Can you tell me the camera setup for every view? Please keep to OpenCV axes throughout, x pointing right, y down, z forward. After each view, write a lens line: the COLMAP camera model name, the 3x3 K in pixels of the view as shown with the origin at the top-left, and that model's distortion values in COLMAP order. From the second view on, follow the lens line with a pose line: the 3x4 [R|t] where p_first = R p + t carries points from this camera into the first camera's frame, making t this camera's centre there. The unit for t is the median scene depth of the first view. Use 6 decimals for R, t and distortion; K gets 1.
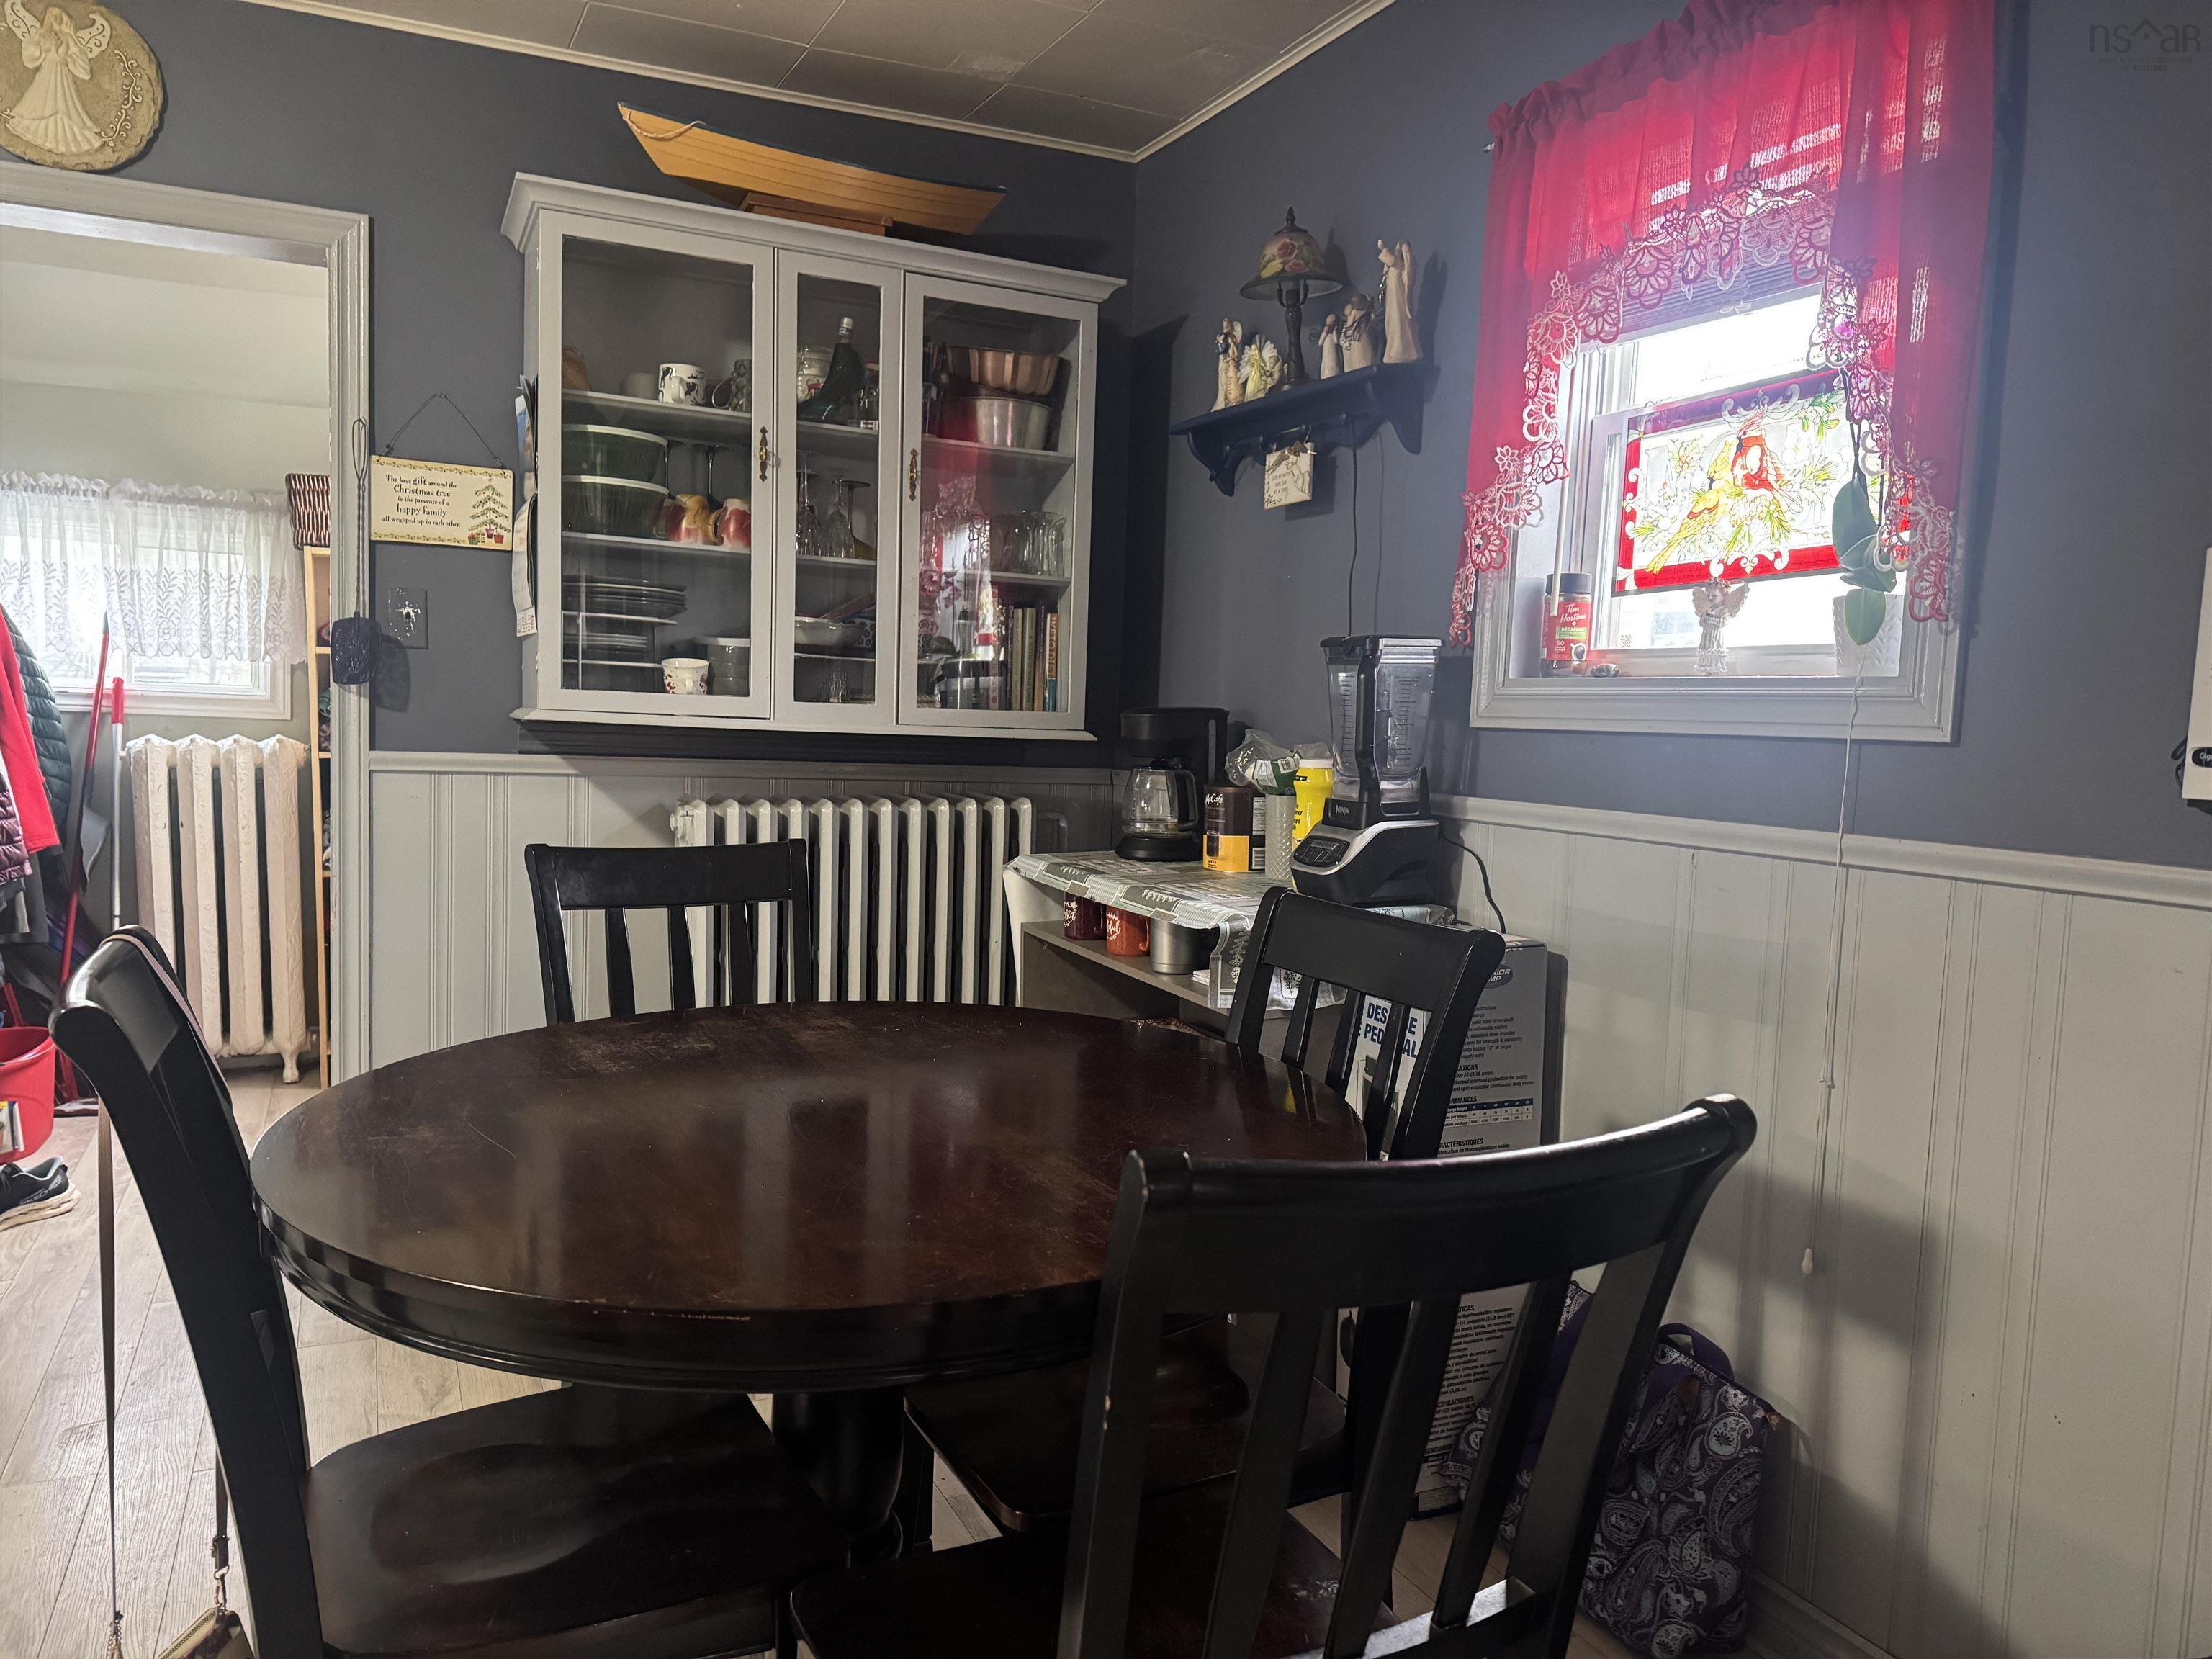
lens RADIAL K [[1544.8, 0, 1106.0], [0, 1544.8, 829.5], [0, 0, 1]] dist [0.010227, -0.008136]
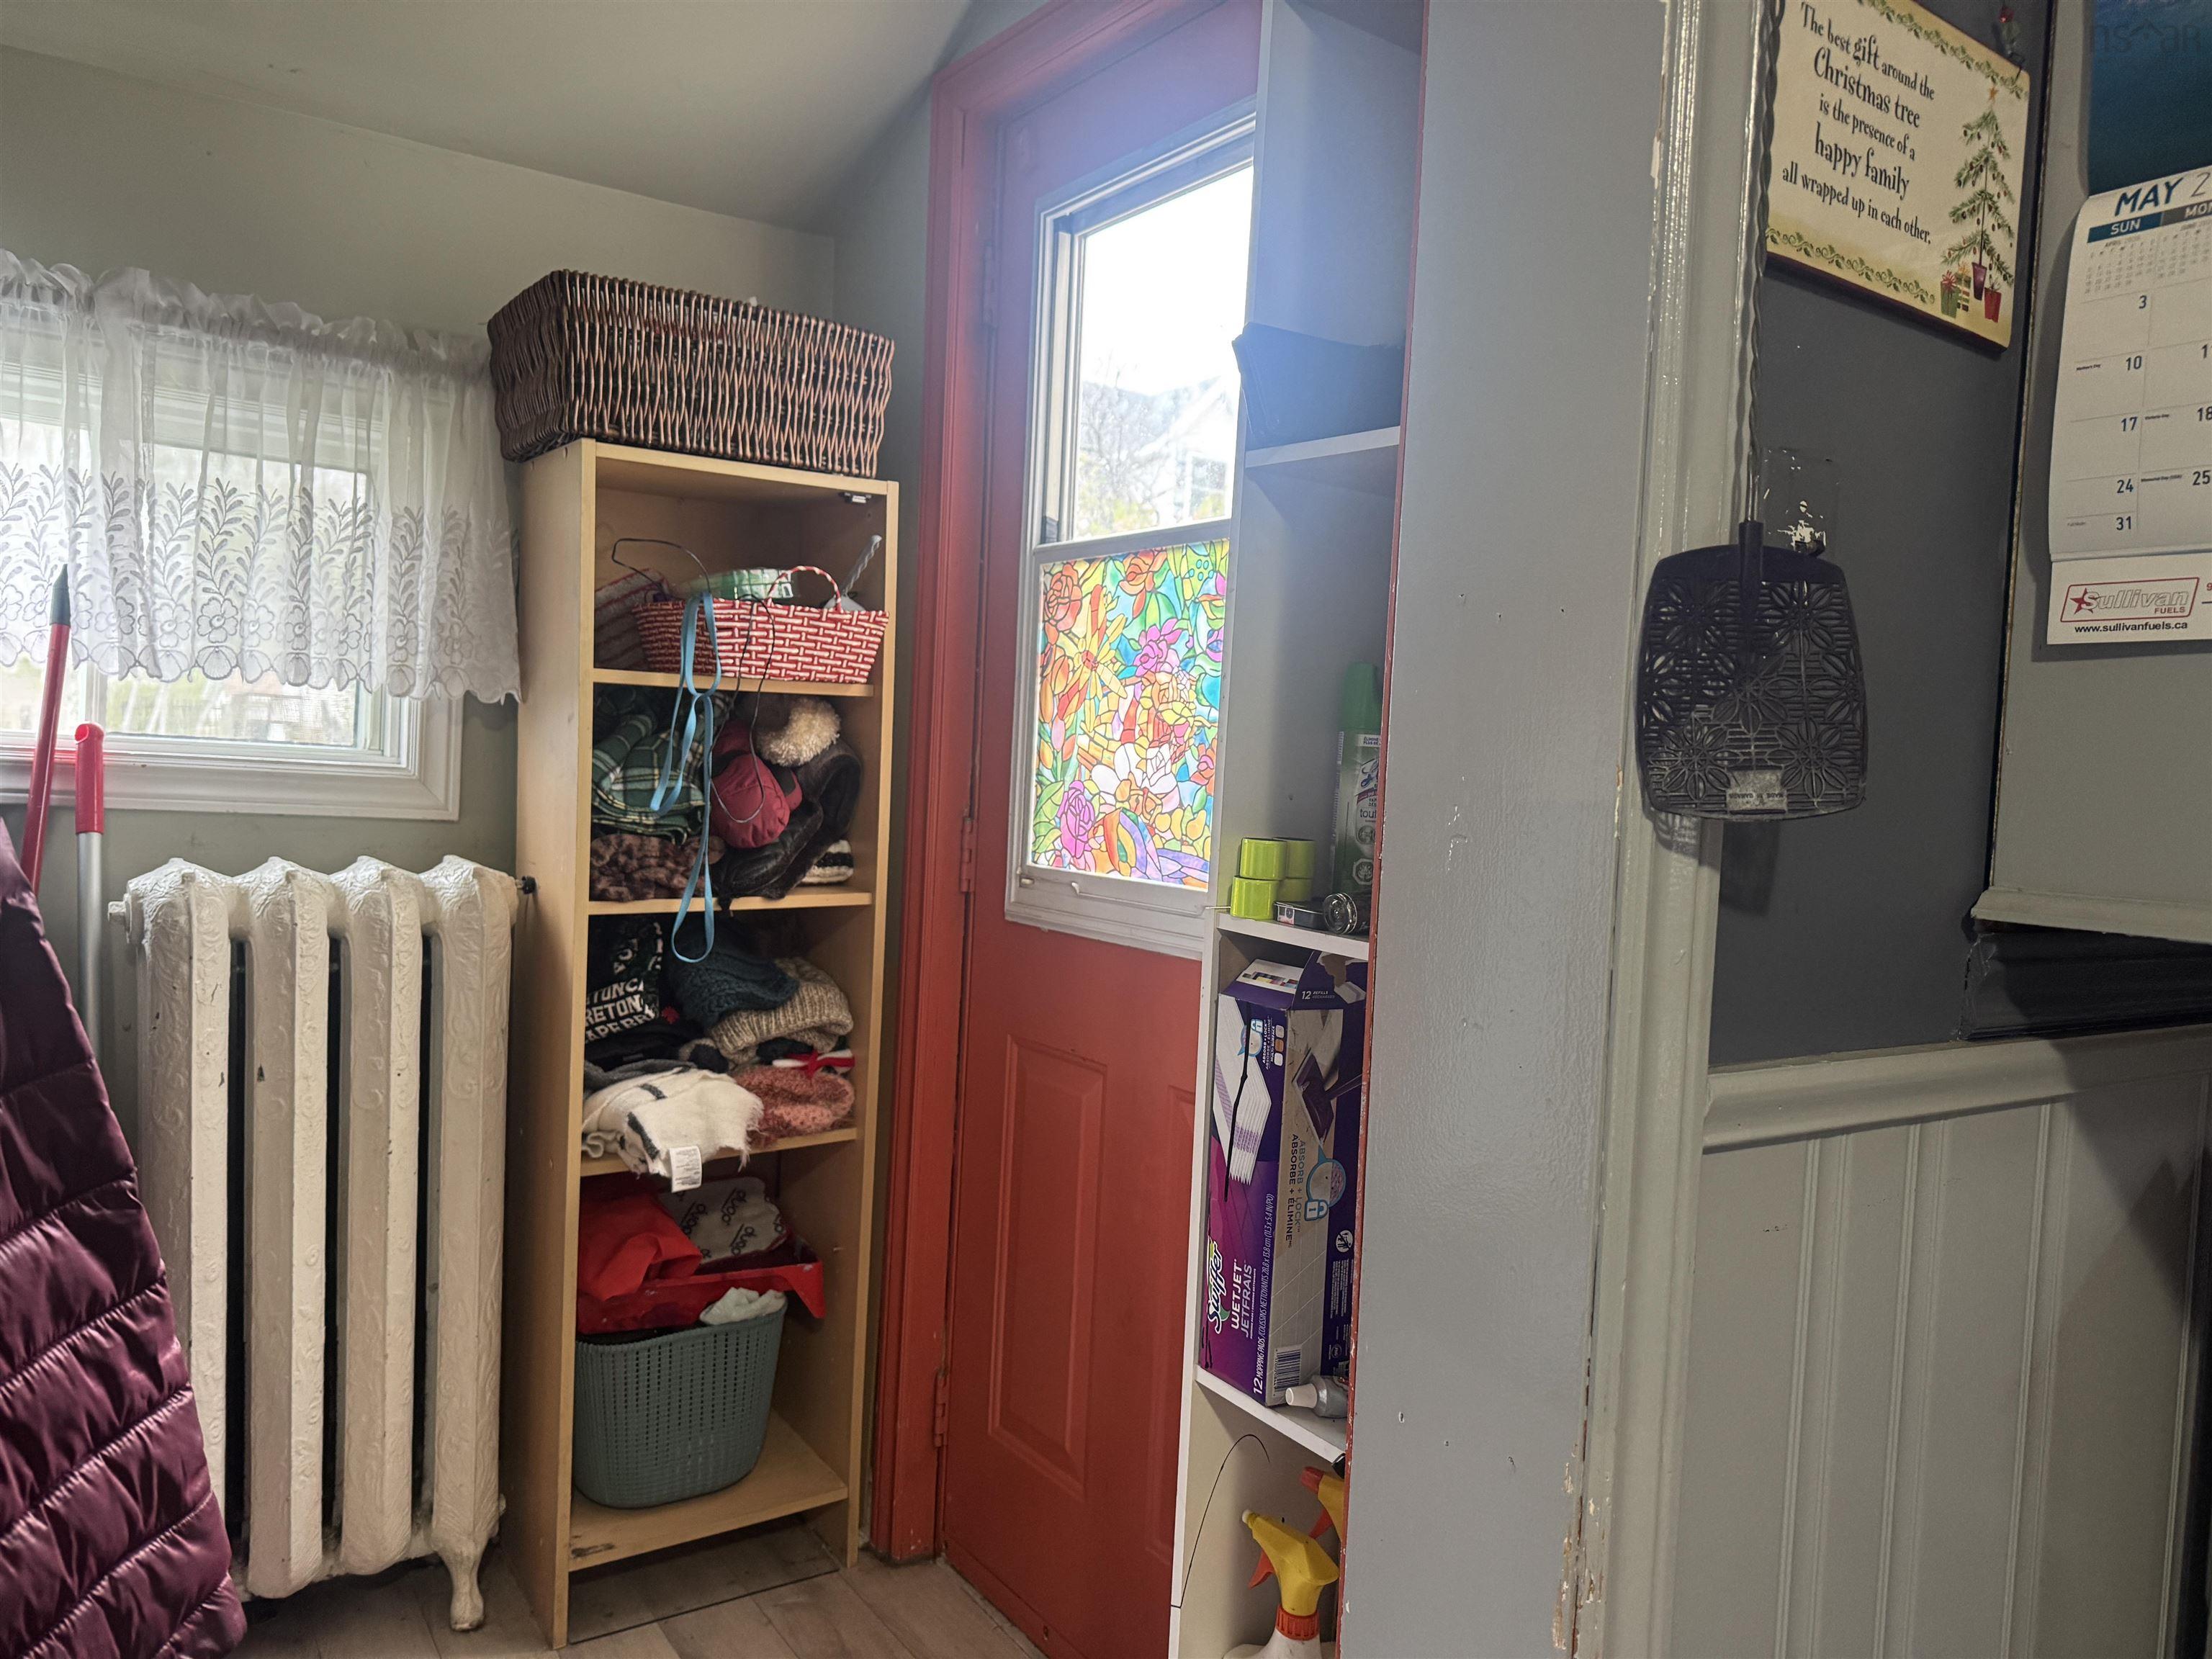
lens RADIAL K [[1544.8, 0, 1106.0], [0, 1544.8, 829.5], [0, 0, 1]] dist [0.010227, -0.008136]
pose [[0.987314, 0.010358, 0.158445, -0.426972], [-0.005256, 0.999455, -0.032587, -0.056601], [-0.158696, 0.031340, 0.986830, 0.529097]]
